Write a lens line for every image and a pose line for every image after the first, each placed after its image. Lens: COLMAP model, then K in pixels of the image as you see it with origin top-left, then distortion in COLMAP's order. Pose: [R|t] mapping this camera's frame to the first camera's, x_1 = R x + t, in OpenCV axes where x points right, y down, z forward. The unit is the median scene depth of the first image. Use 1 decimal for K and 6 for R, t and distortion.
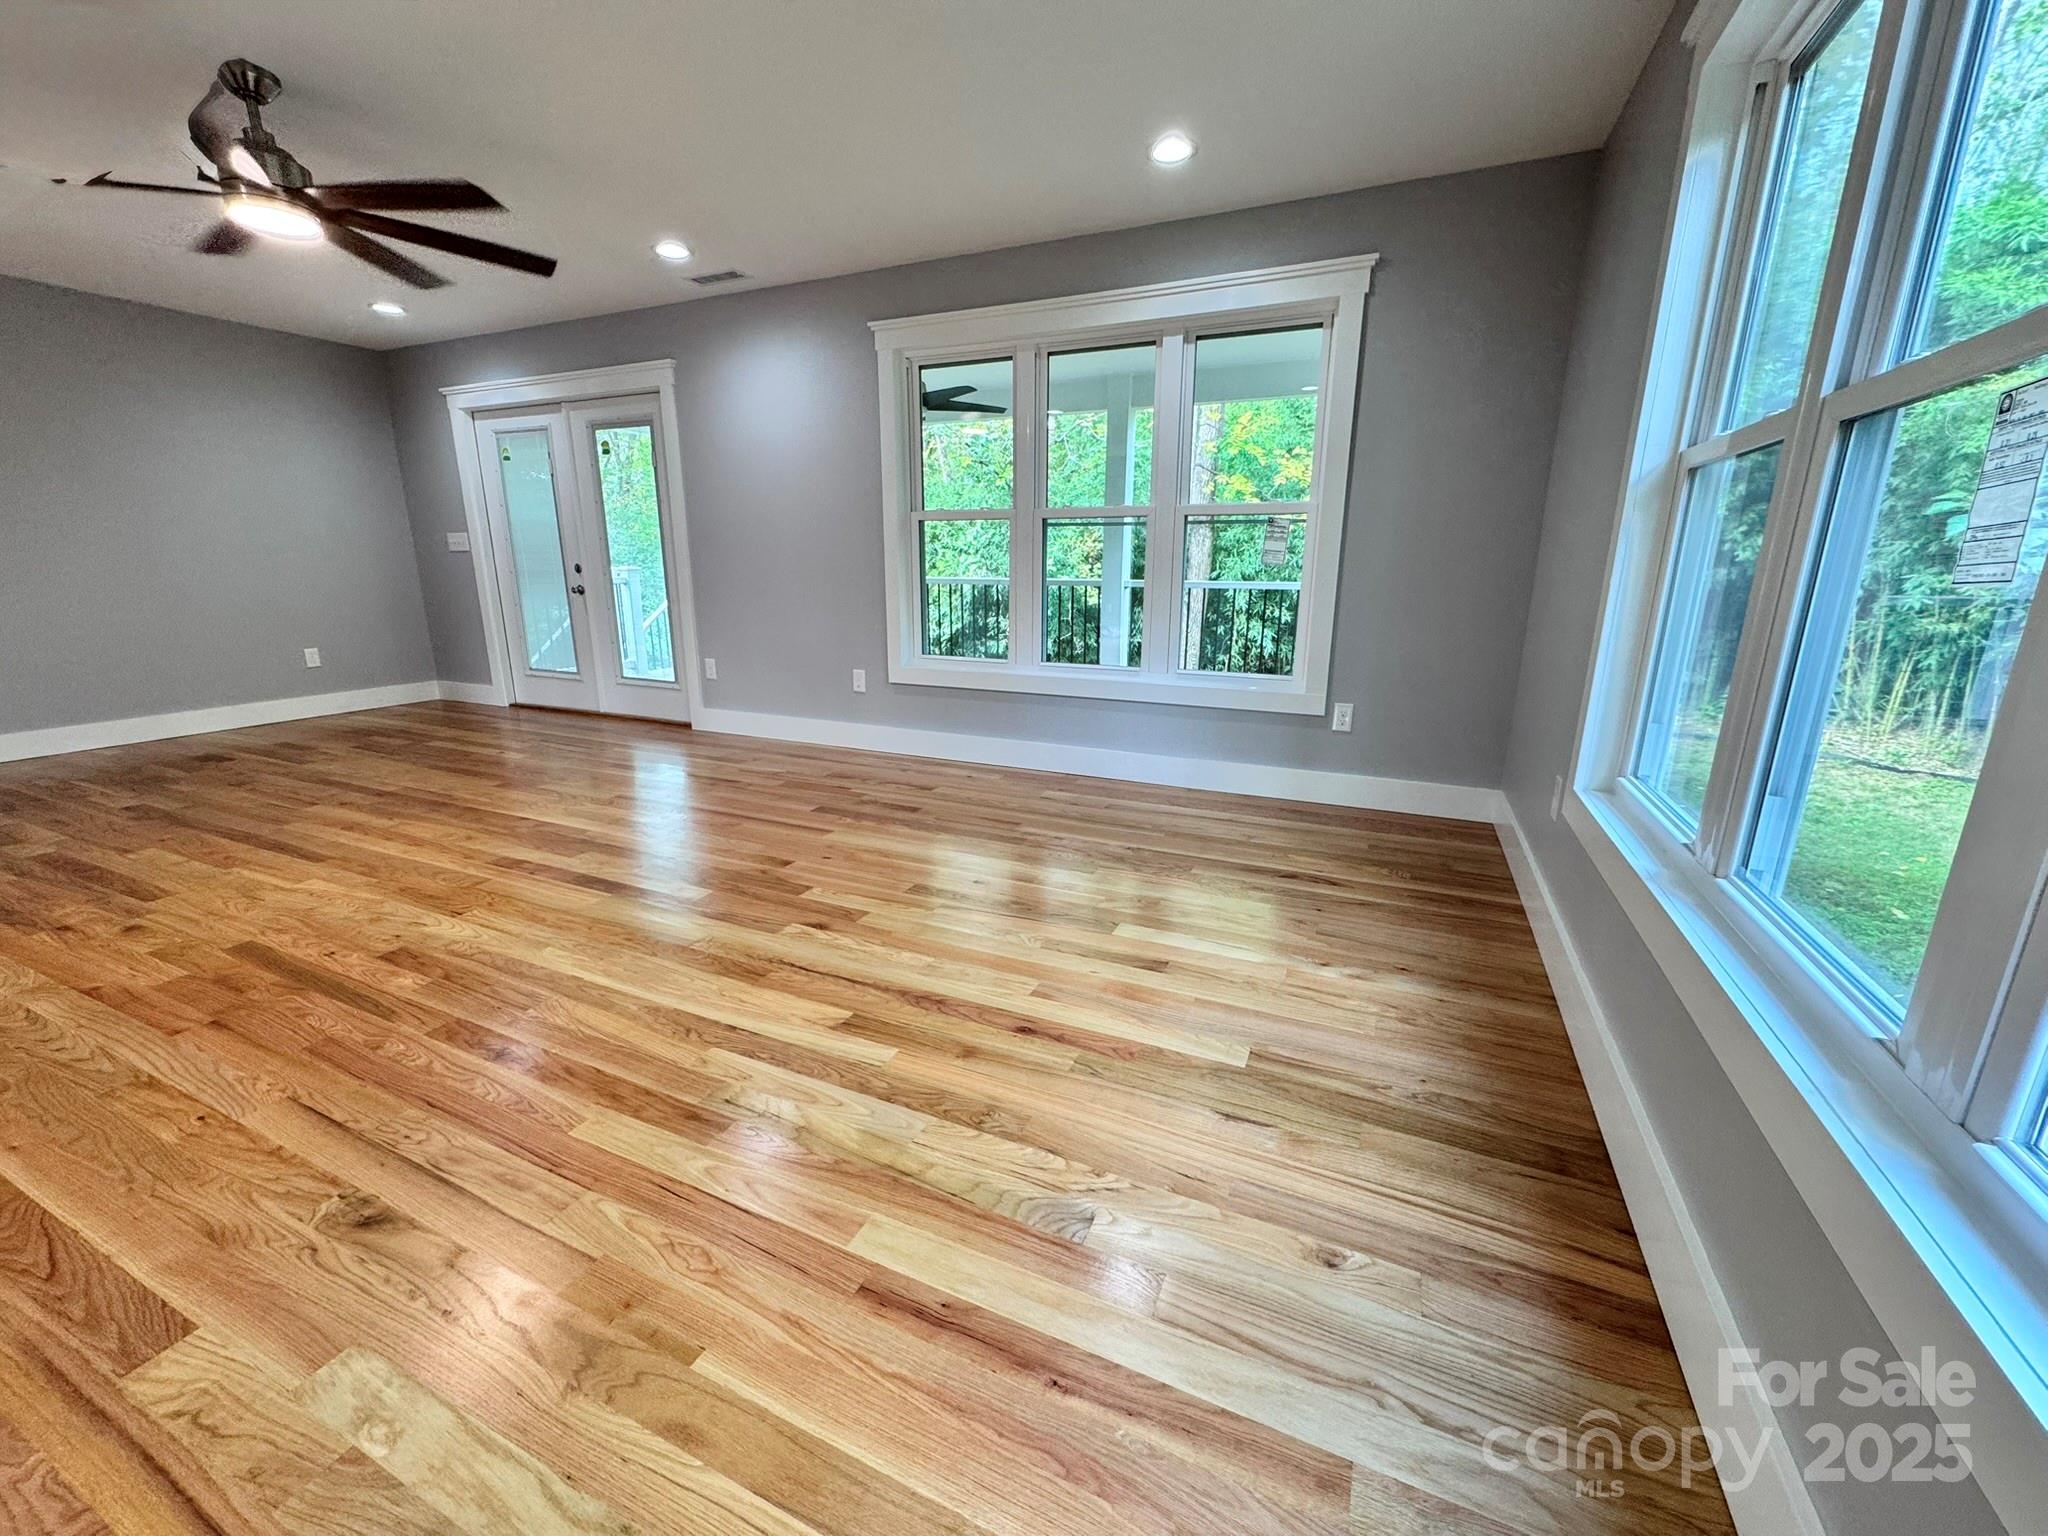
lens RADIAL K [[821.4, 0, 1026.4], [0, 821.4, 769.0], [0, 0, 1]] dist [-0.001372, -0.000359]
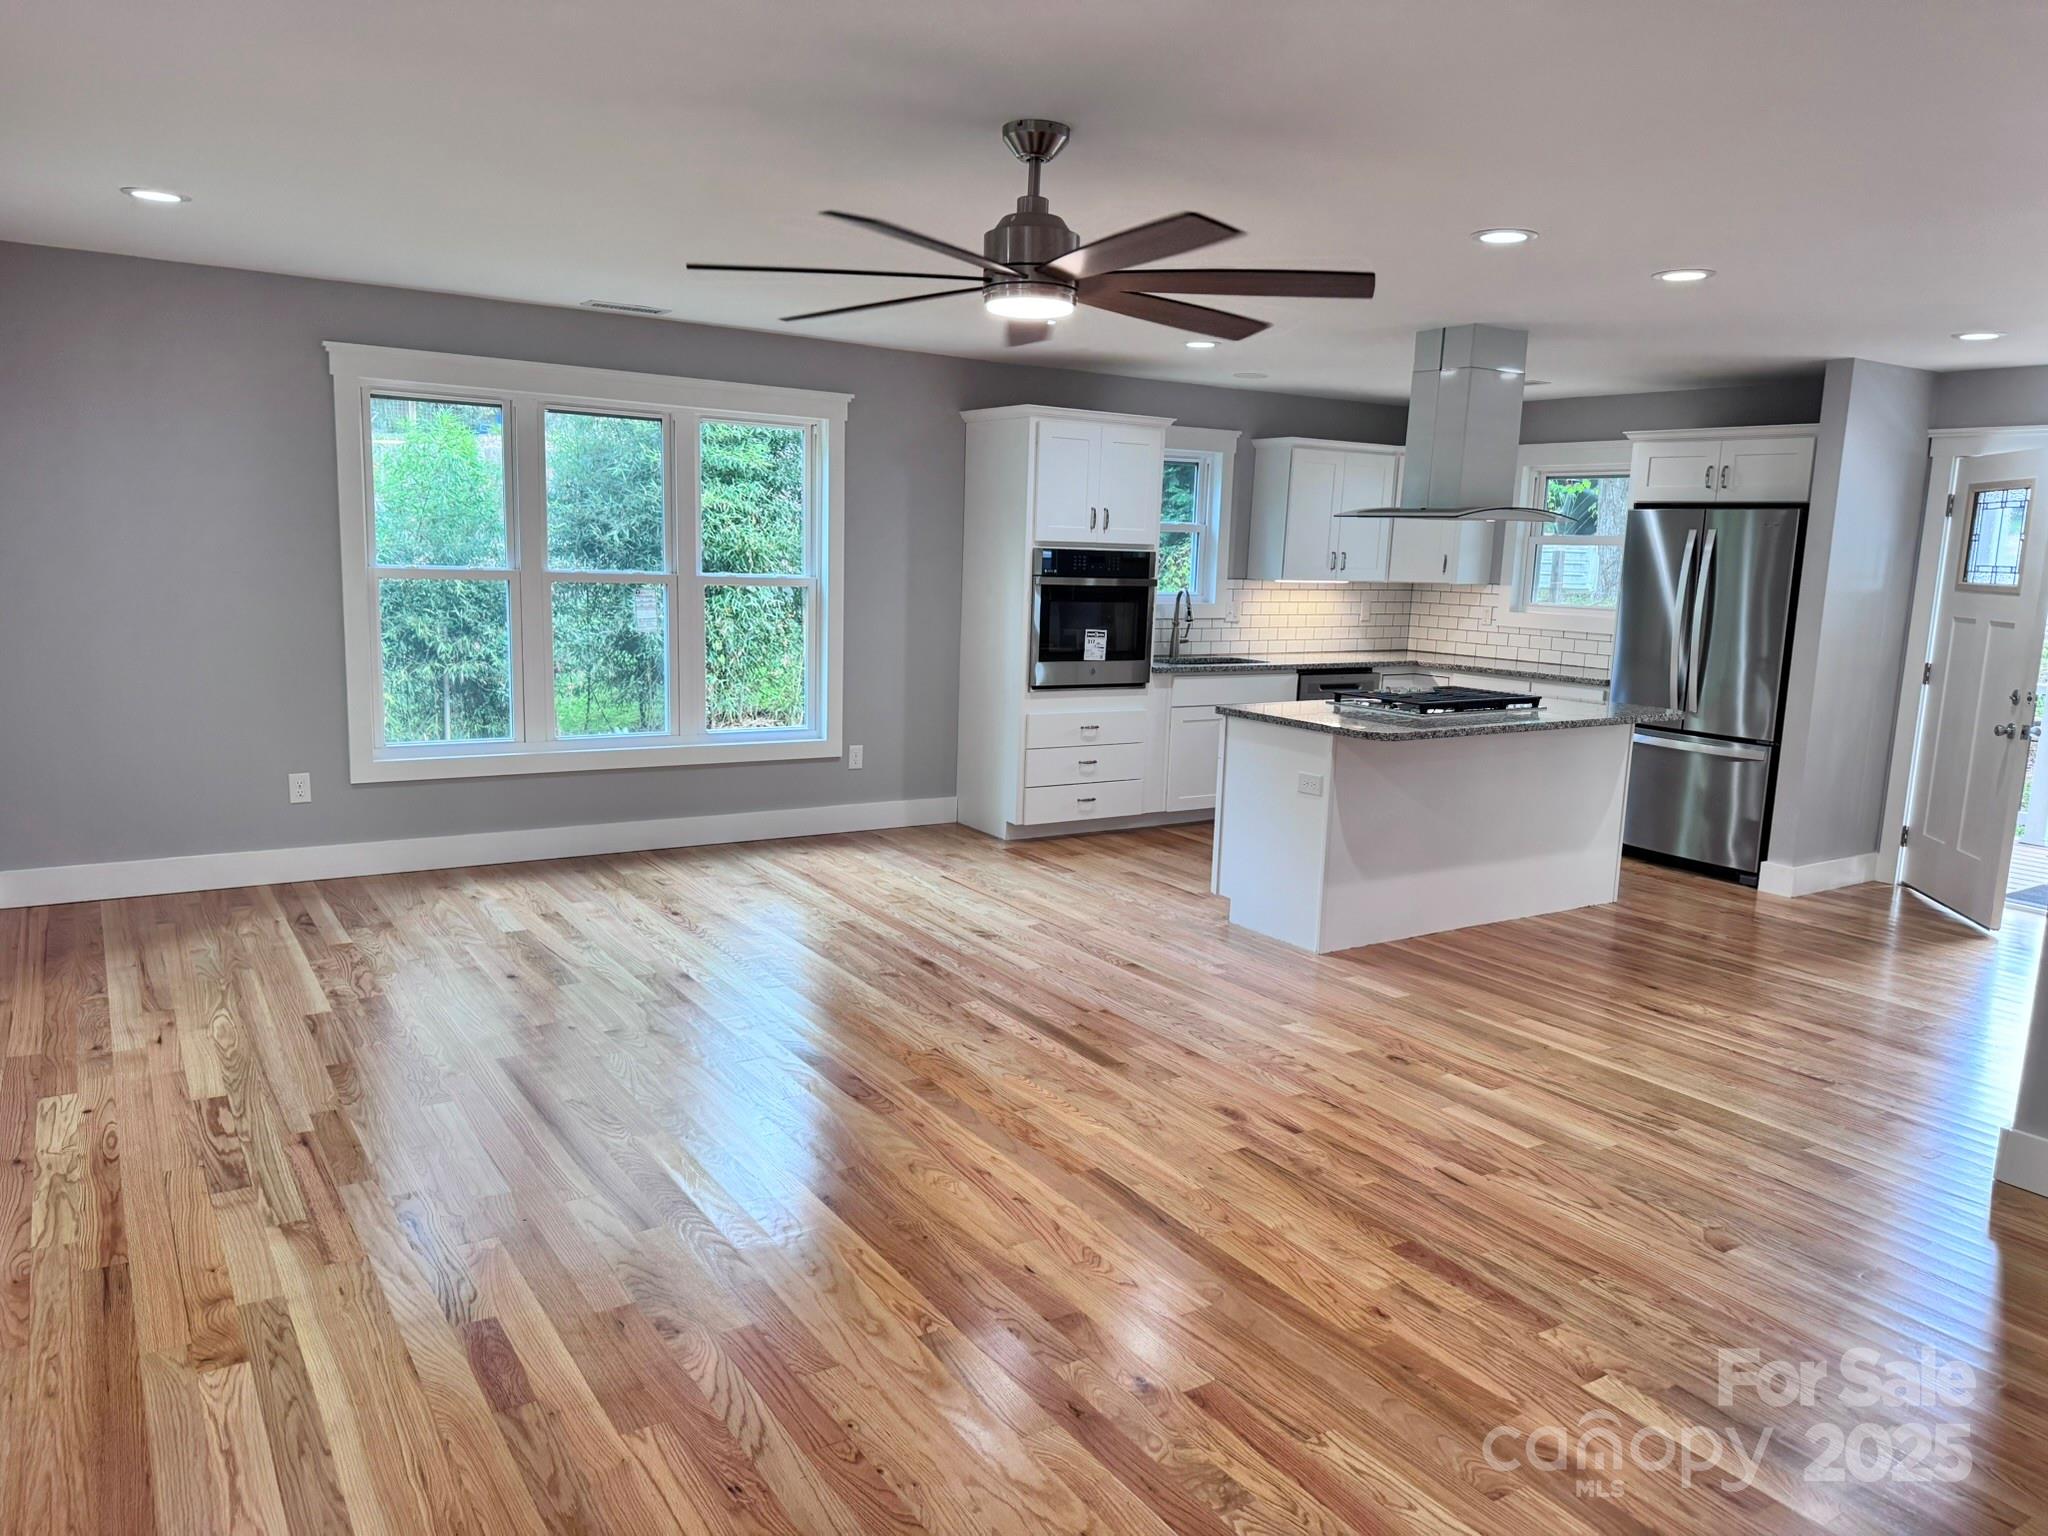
lens RADIAL K [[1429.8, 0, 1025.3], [0, 1429.8, 776.0], [0, 0, 1]] dist [0.098248, -0.135189]
pose [[-0.844821, -0.121173, 0.521147, -1.389861], [0.092871, 0.926023, 0.365863, -0.635464], [-0.526927, 0.357488, -0.771071, 1.826504]]
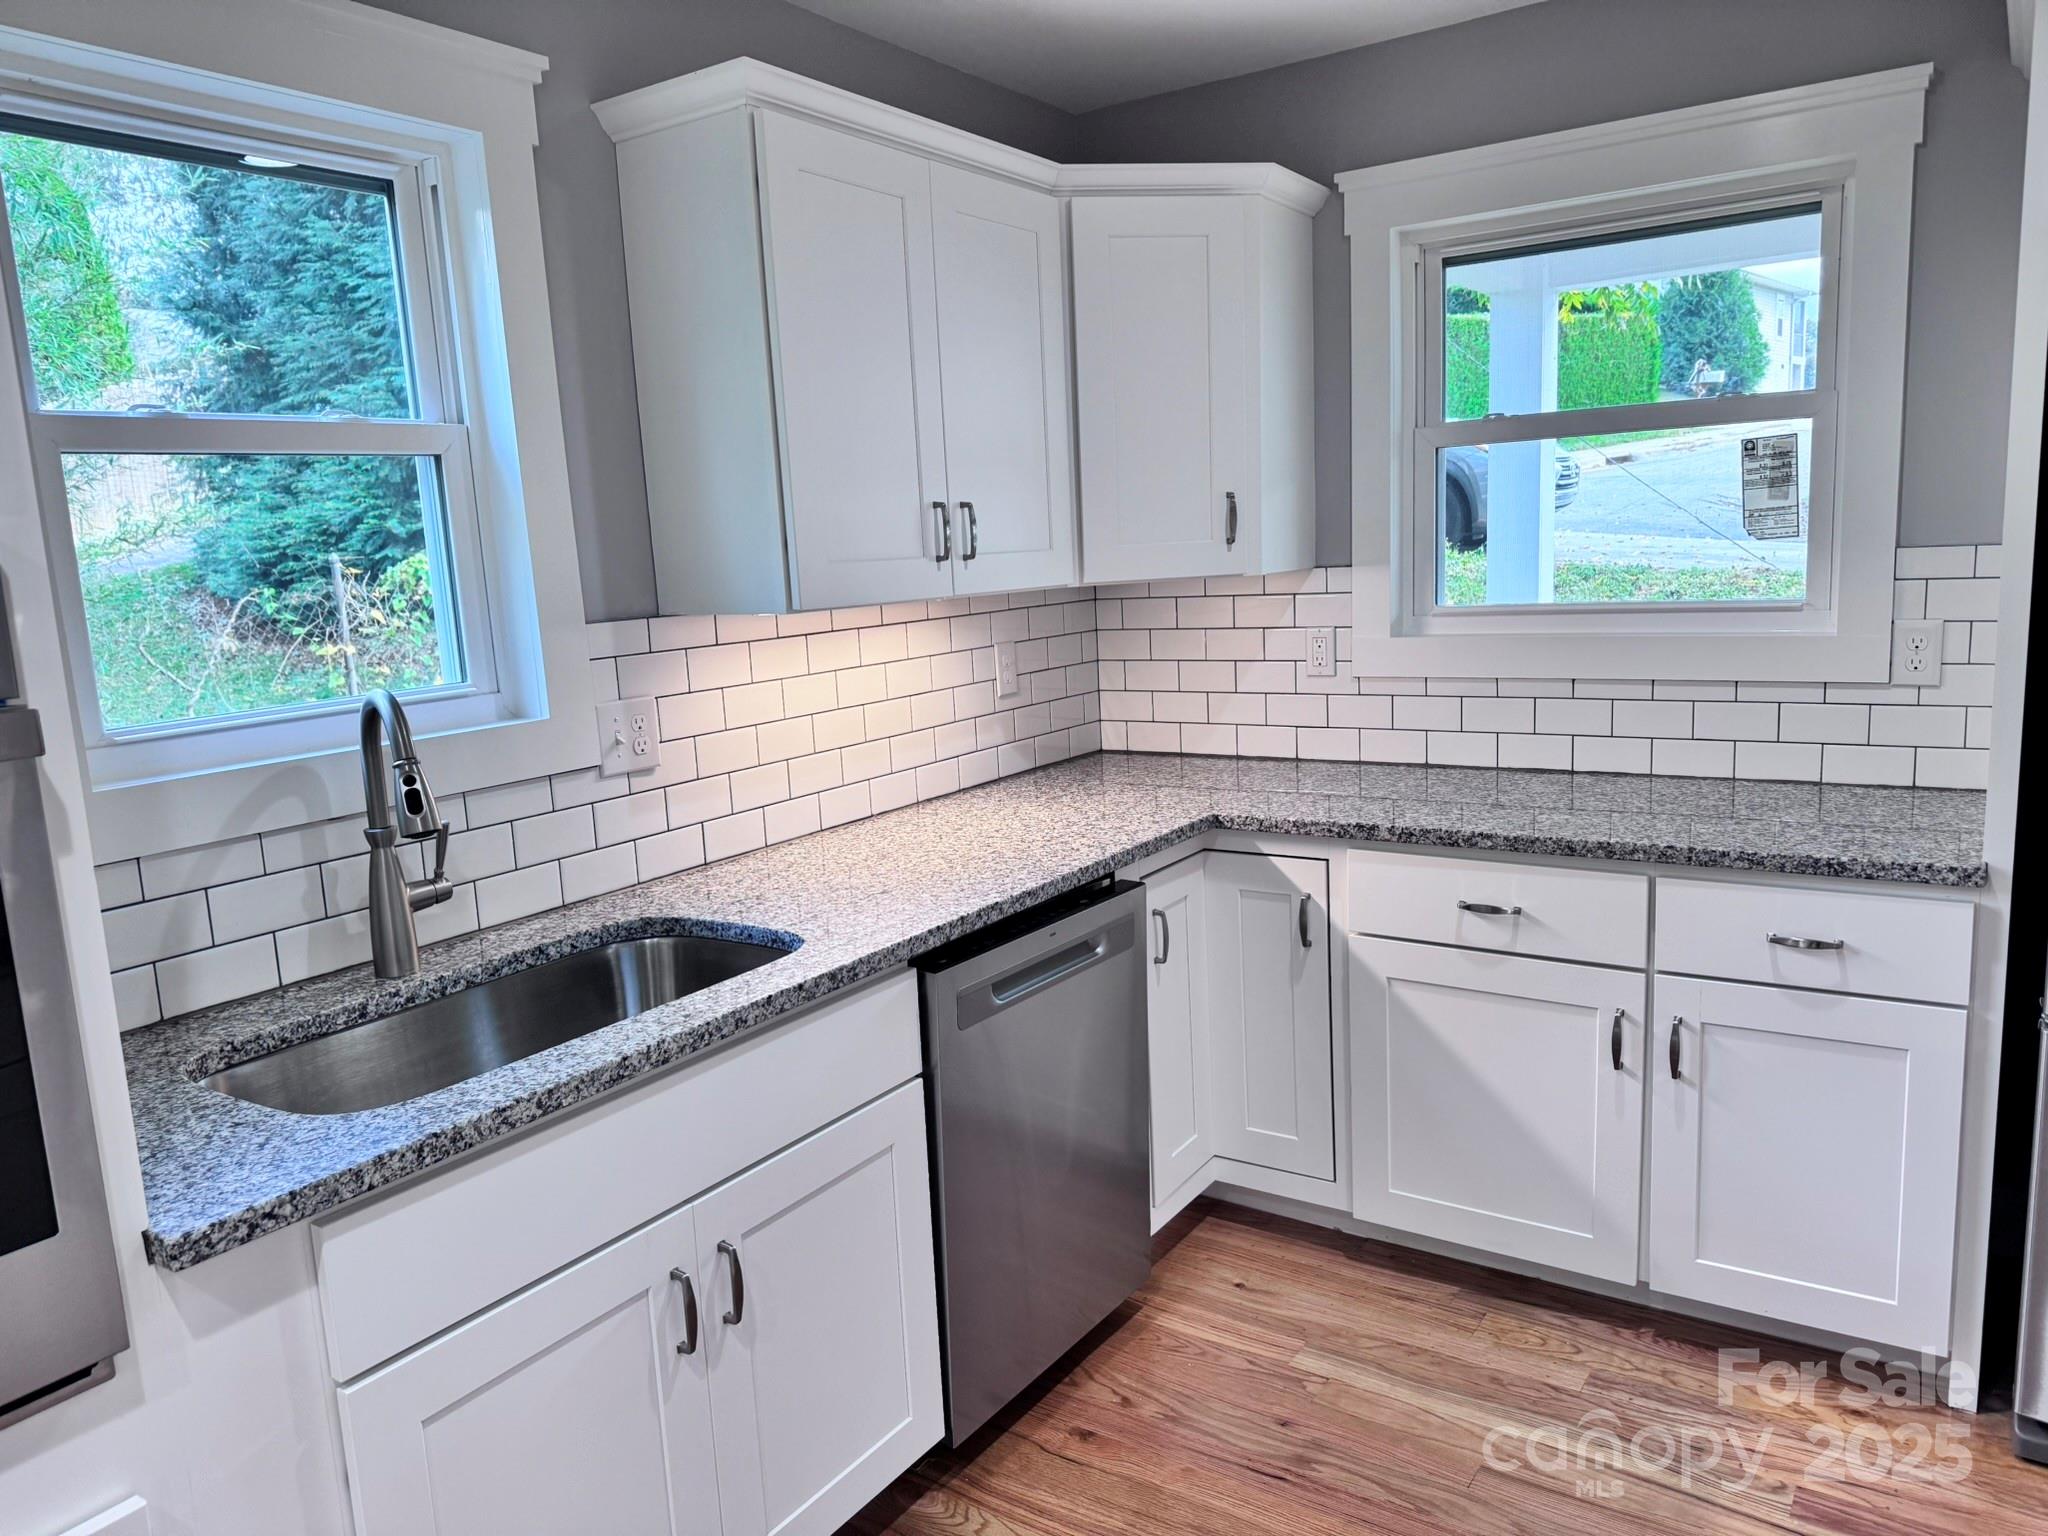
lens RADIAL K [[1429.8, 0, 1025.3], [0, 1429.8, 776.0], [0, 0, 1]] dist [0.098248, -0.135189]
pose [[-0.985304, 0.011168, 0.170442, -0.547771], [0.079131, 0.914163, 0.397548, -0.124985], [-0.151372, 0.405193, -0.901613, -0.052628]]
